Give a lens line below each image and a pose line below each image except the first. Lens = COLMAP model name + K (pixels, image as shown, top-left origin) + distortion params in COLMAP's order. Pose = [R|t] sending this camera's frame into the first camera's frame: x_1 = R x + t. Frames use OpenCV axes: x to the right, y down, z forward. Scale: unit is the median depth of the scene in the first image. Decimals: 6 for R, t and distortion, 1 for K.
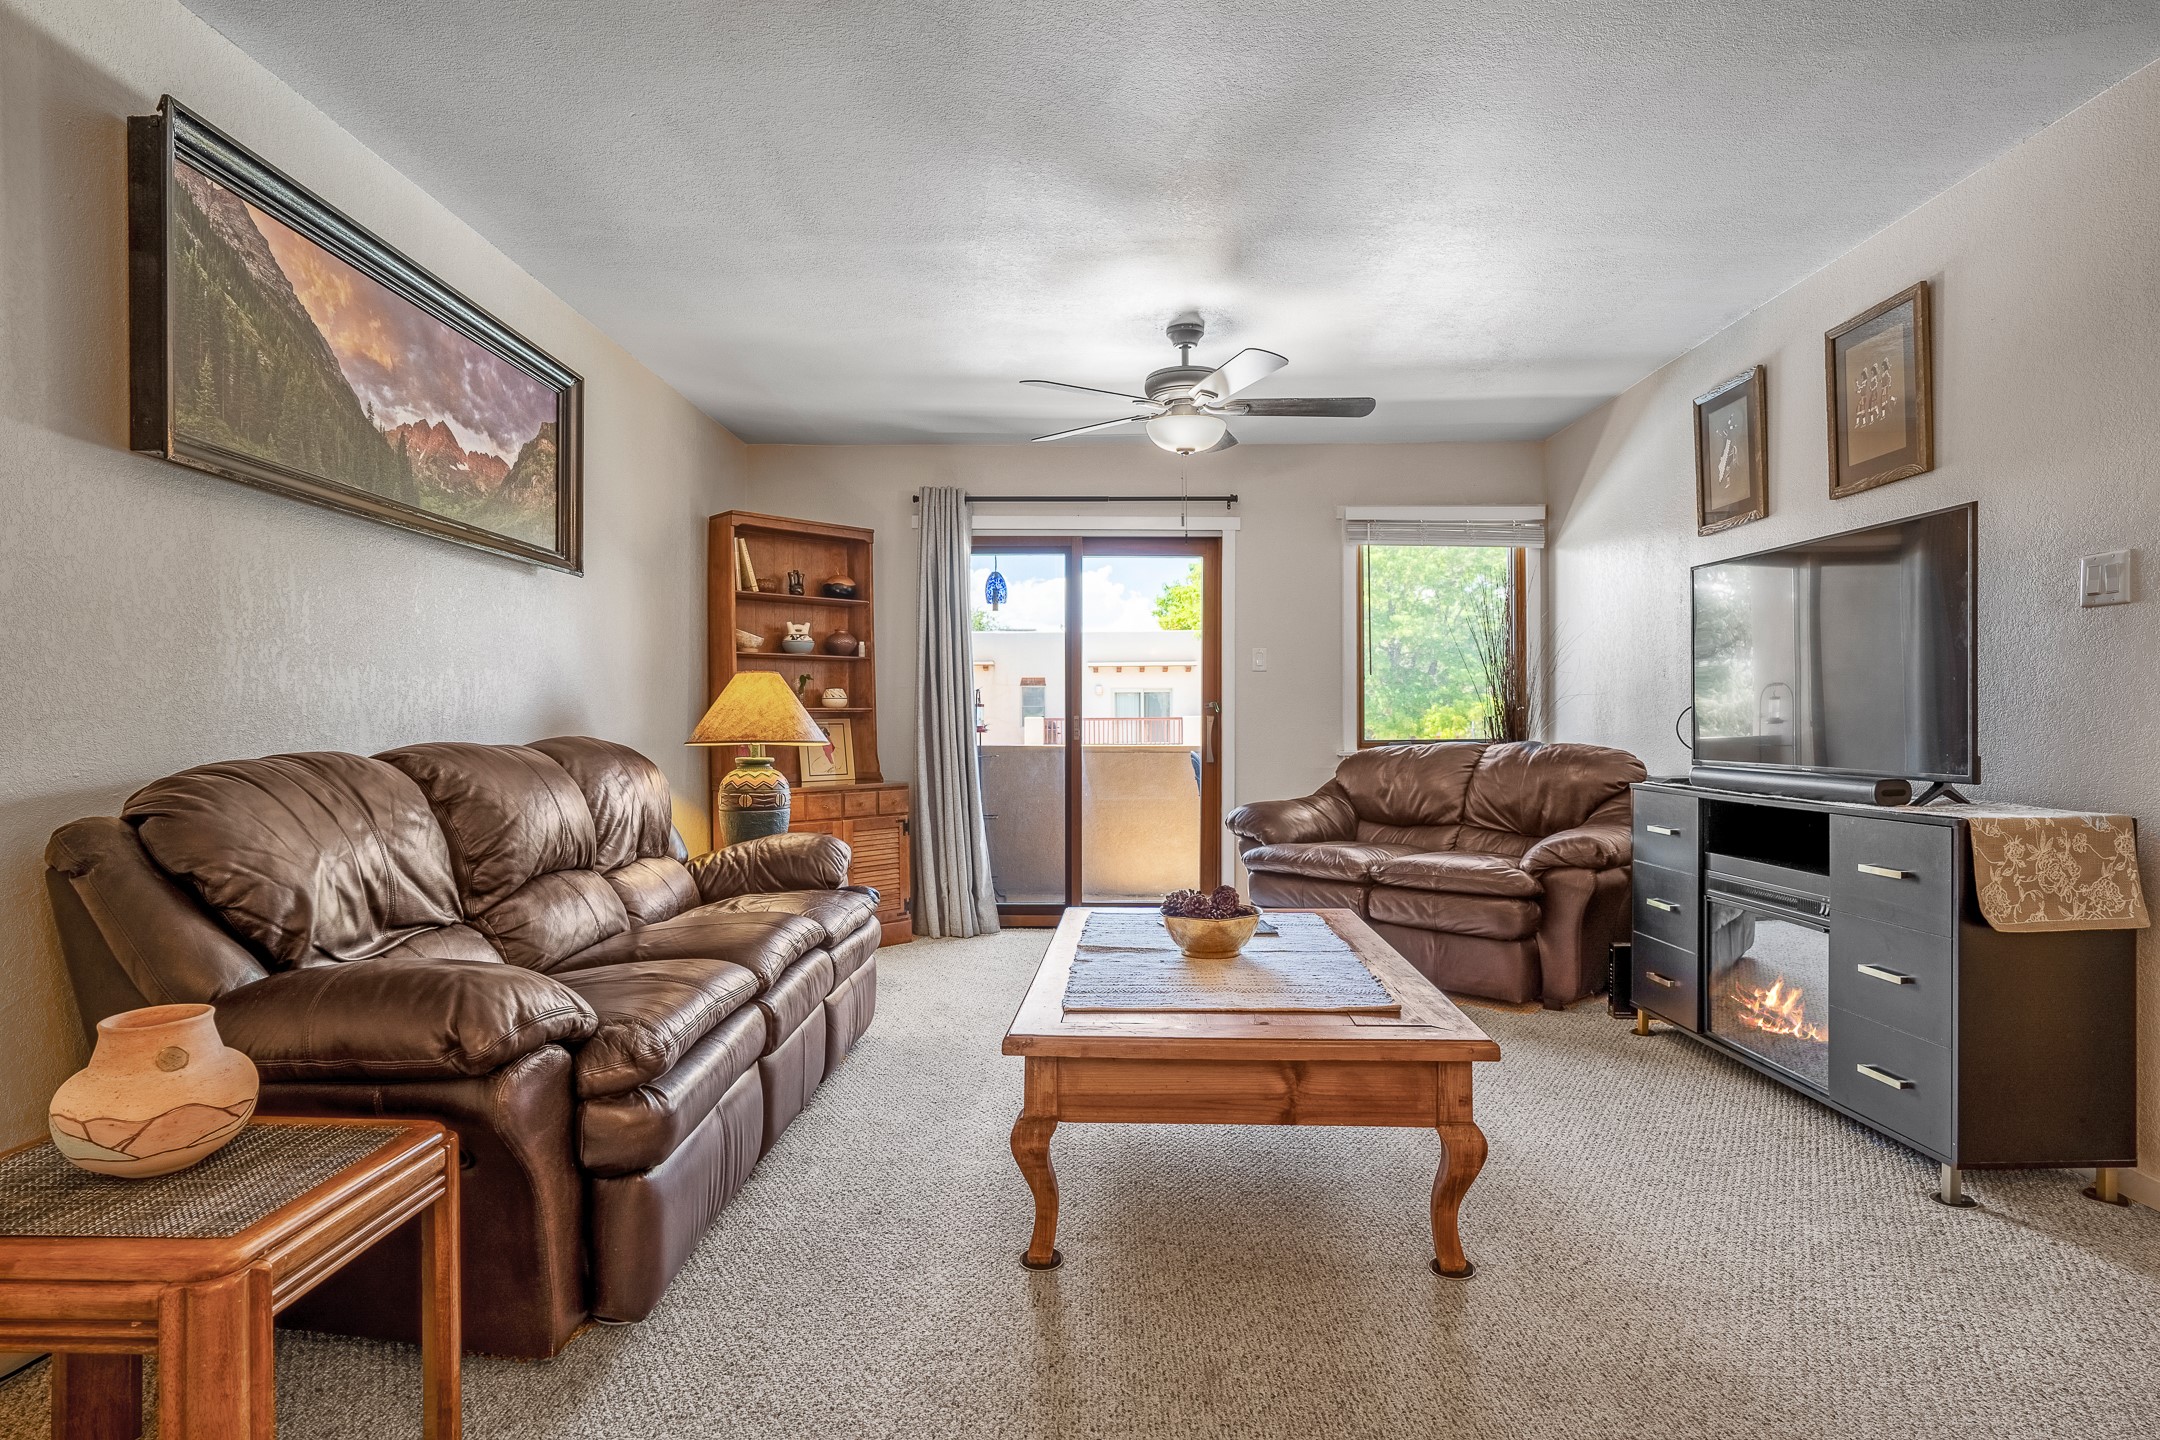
lens RADIAL K [[1131.5, 0, 1070.9], [0, 1131.5, 724.4], [0, 0, 1]] dist [-0.055785, 0.032441]
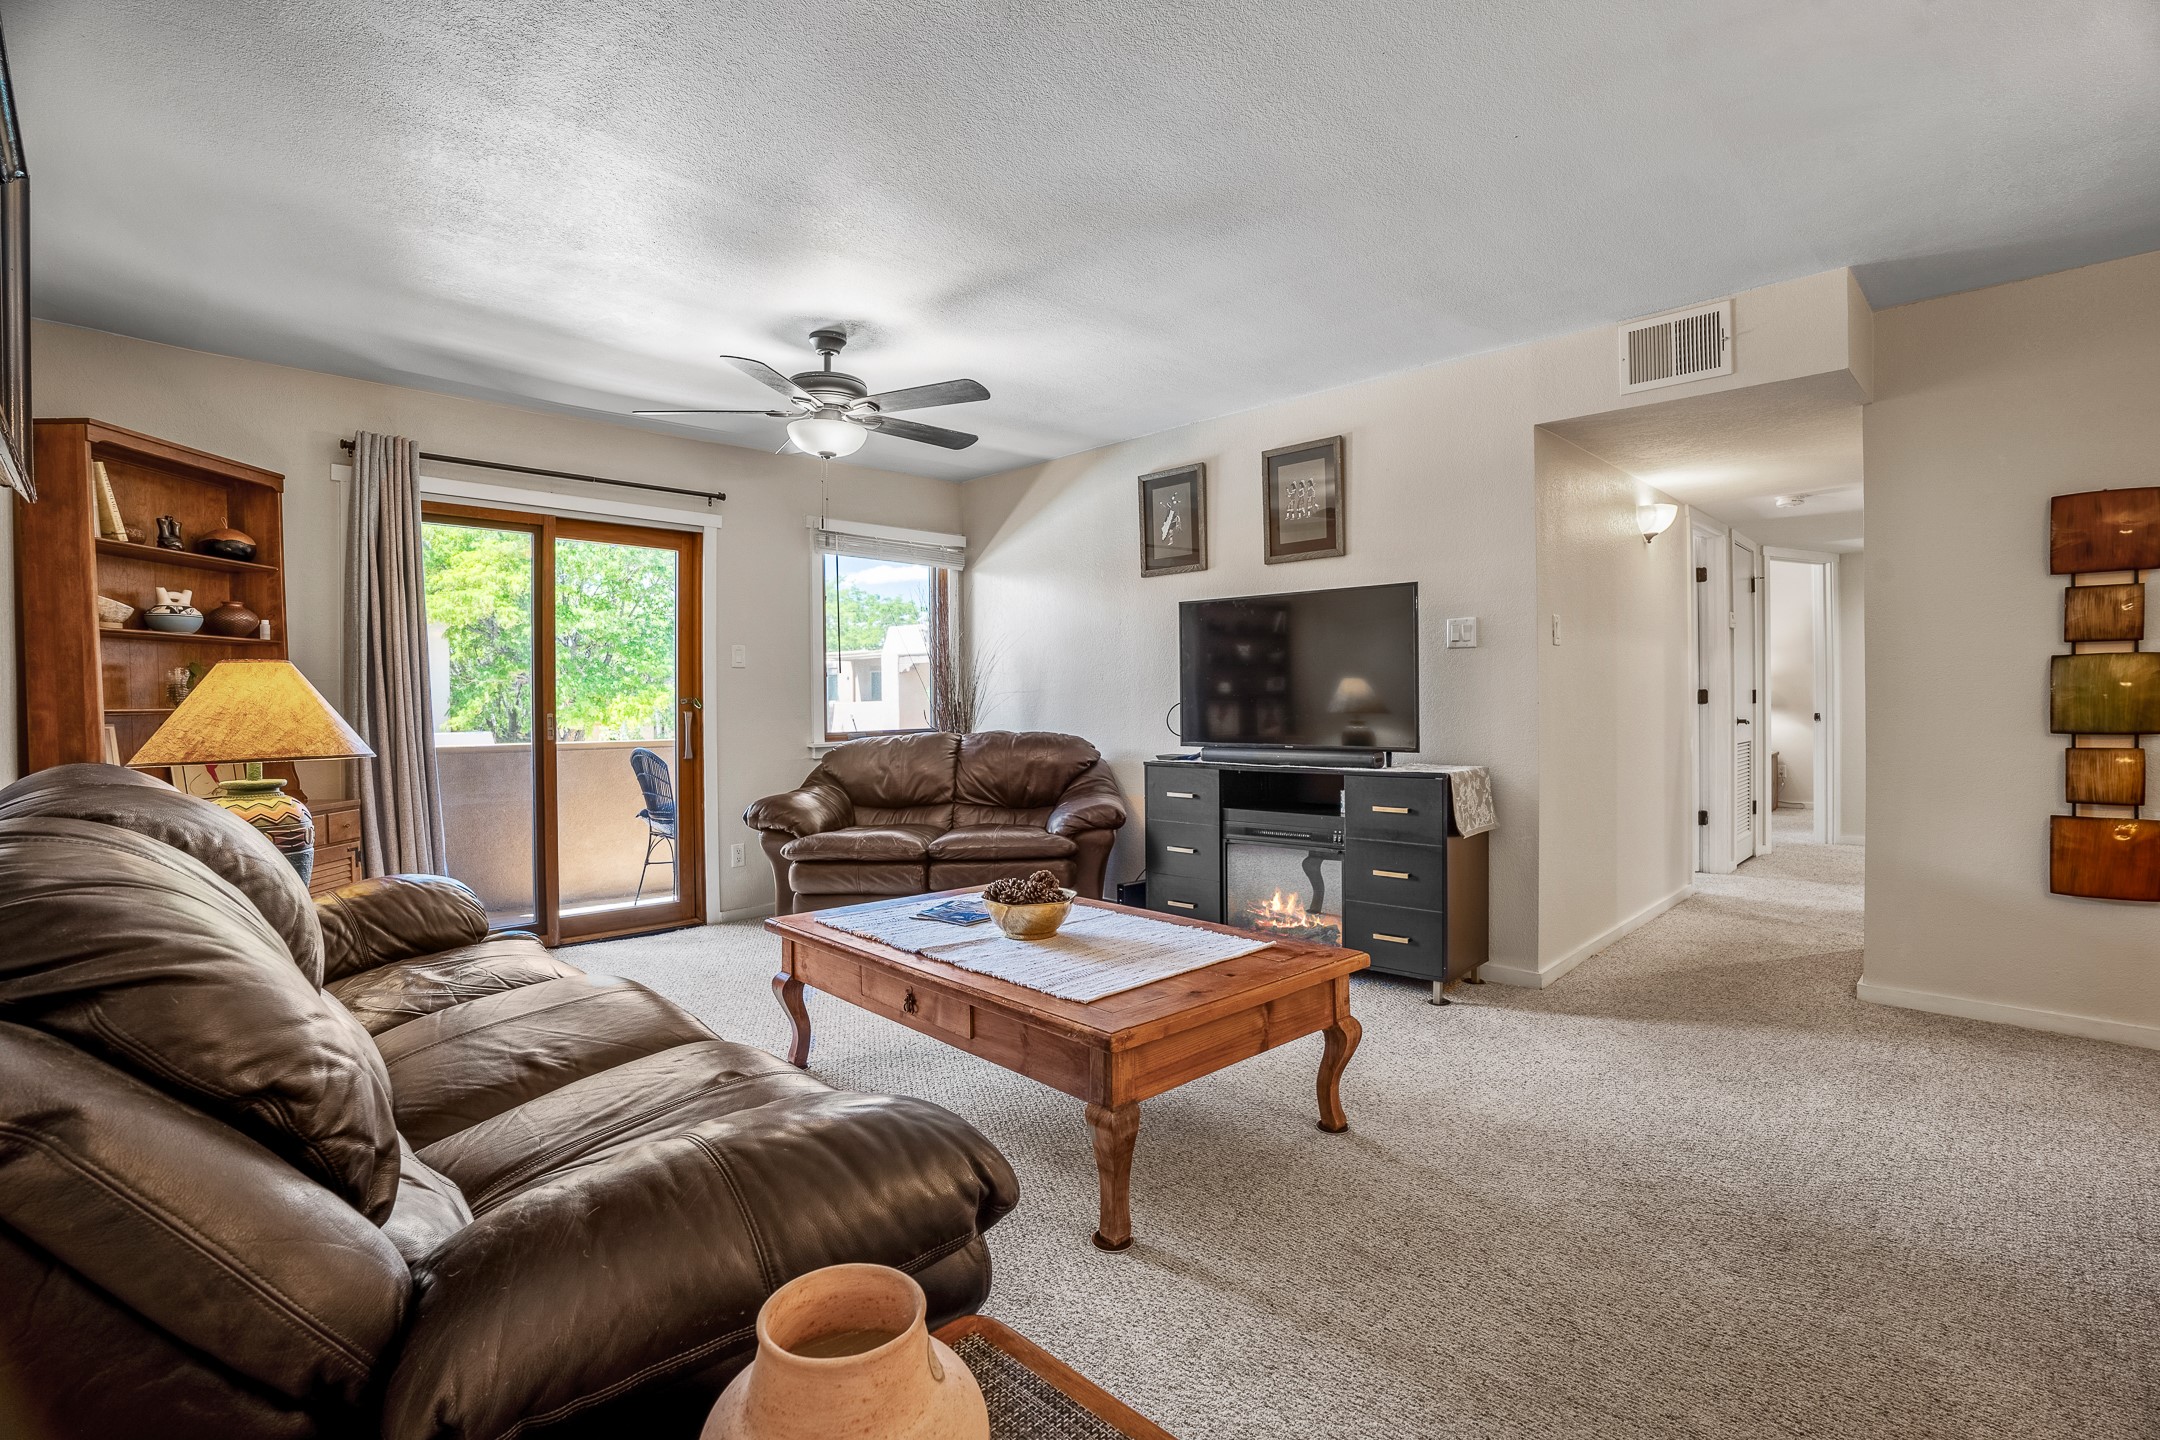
lens RADIAL K [[1008.8, 0, 1083.6], [0, 1008.8, 726.5], [0, 0, 1]] dist [-0.066013, 0.024918]
pose [[0.694697, -0.020748, 0.719003, -0.316724], [0.009192, 0.999758, 0.019969, -0.010728], [-0.719243, -0.007263, 0.694720, 0.166623]]
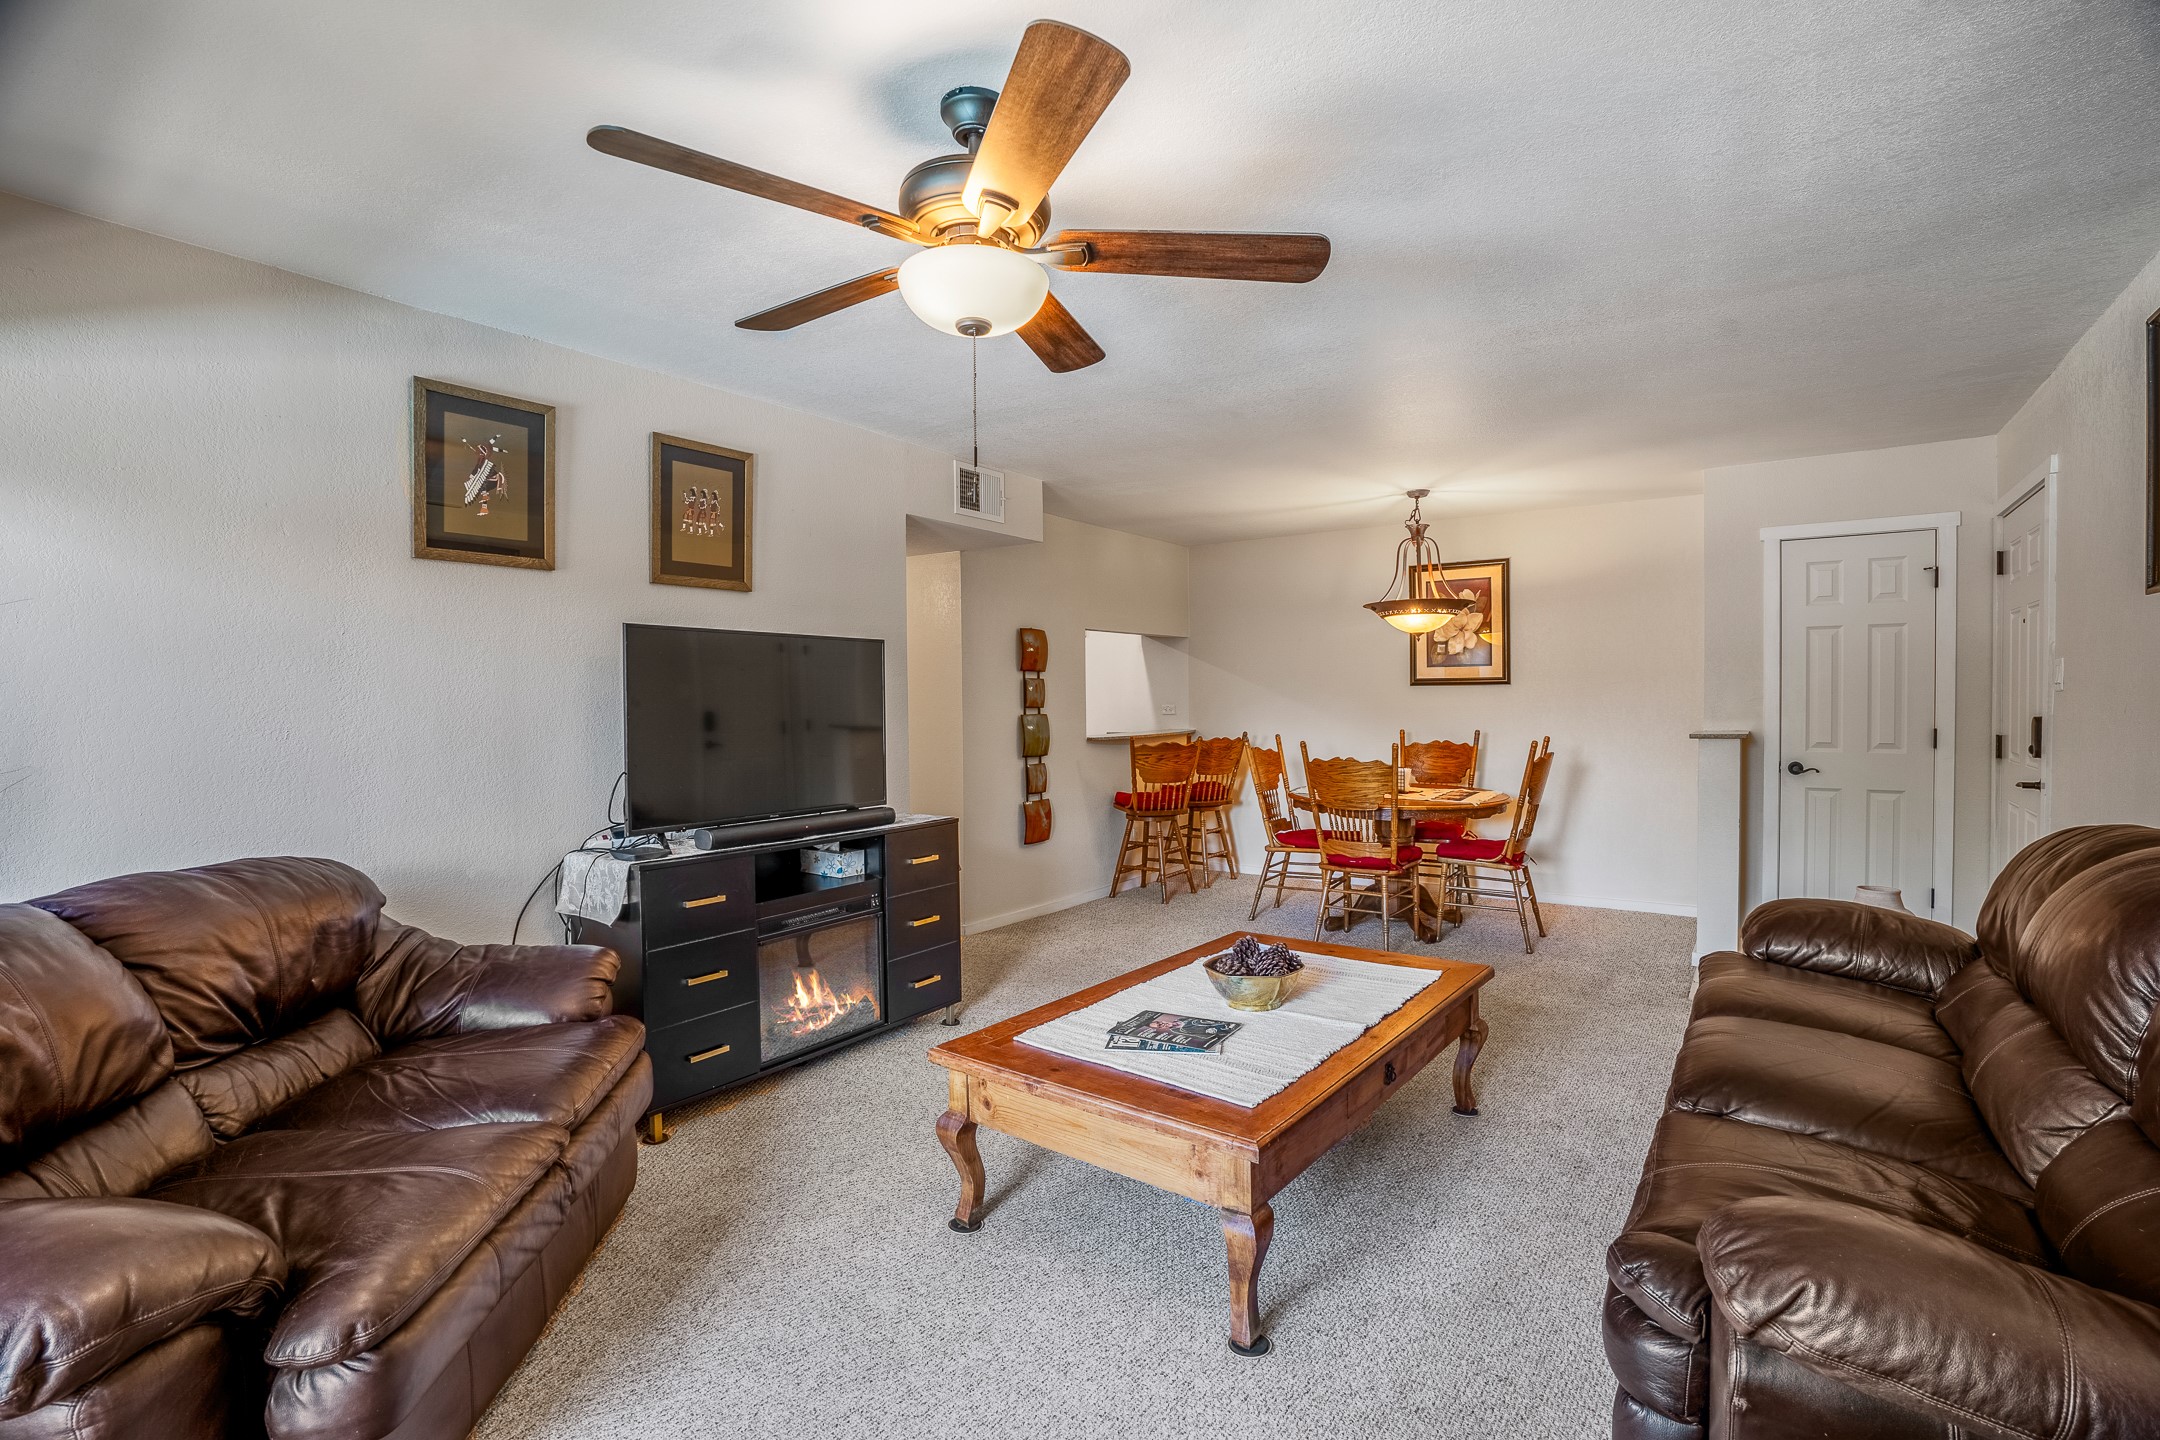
lens RADIAL K [[1008.8, 0, 1083.6], [0, 1008.8, 726.5], [0, 0, 1]] dist [-0.066013, 0.024918]
pose [[-0.822231, -0.002750, 0.569147, -0.166674], [0.013903, 0.999593, 0.024916, -0.053972], [-0.568984, 0.028400, -0.821858, 1.101369]]
